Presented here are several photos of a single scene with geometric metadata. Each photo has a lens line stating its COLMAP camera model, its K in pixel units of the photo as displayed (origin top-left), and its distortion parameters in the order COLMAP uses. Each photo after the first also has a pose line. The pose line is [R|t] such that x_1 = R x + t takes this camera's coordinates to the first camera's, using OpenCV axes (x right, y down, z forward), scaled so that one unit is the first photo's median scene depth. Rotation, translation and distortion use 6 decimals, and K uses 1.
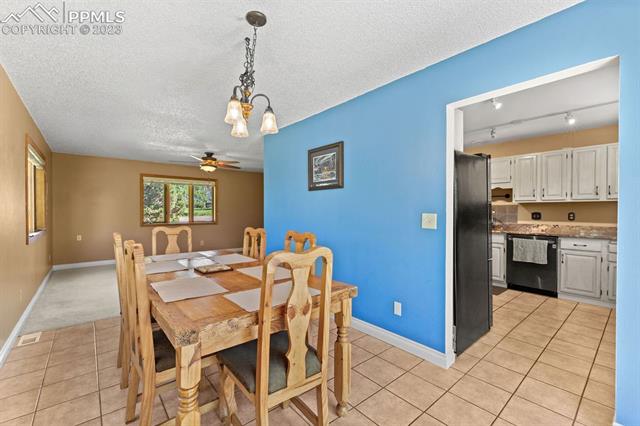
lens RADIAL K [[279.3, 0, 317.0], [0, 279.3, 215.6], [0, 0, 1]] dist [-0.002726, -0.000531]
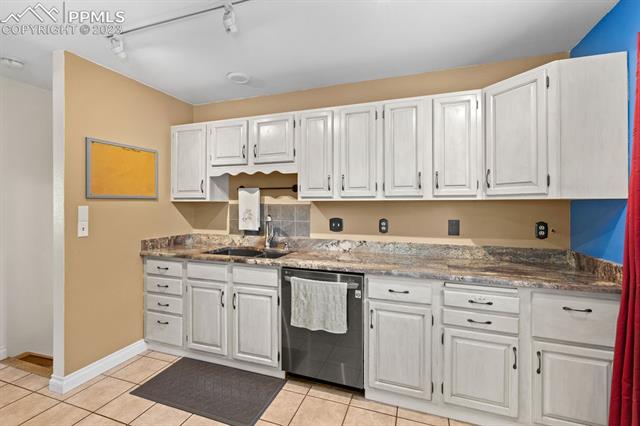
lens RADIAL K [[279.3, 0, 324.2], [0, 279.3, 202.7], [0, 0, 1]] dist [-0.002726, -0.000531]
pose [[0.858520, -0.000396, 0.512780, 0.532762], [0.010353, 0.999809, -0.016561, -0.037570], [-0.512676, 0.019527, 0.858360, 0.589697]]
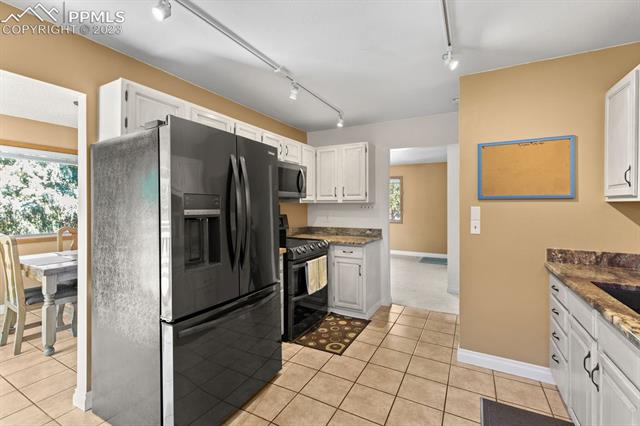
lens RADIAL K [[279.3, 0, 308.5], [0, 279.3, 202.4], [0, 0, 1]] dist [-0.002726, -0.000531]
pose [[0.355693, -0.003005, -0.934598, 0.946314], [-0.014461, 0.999857, -0.008719, -0.045481], [0.934491, 0.016617, 0.355598, 0.791582]]
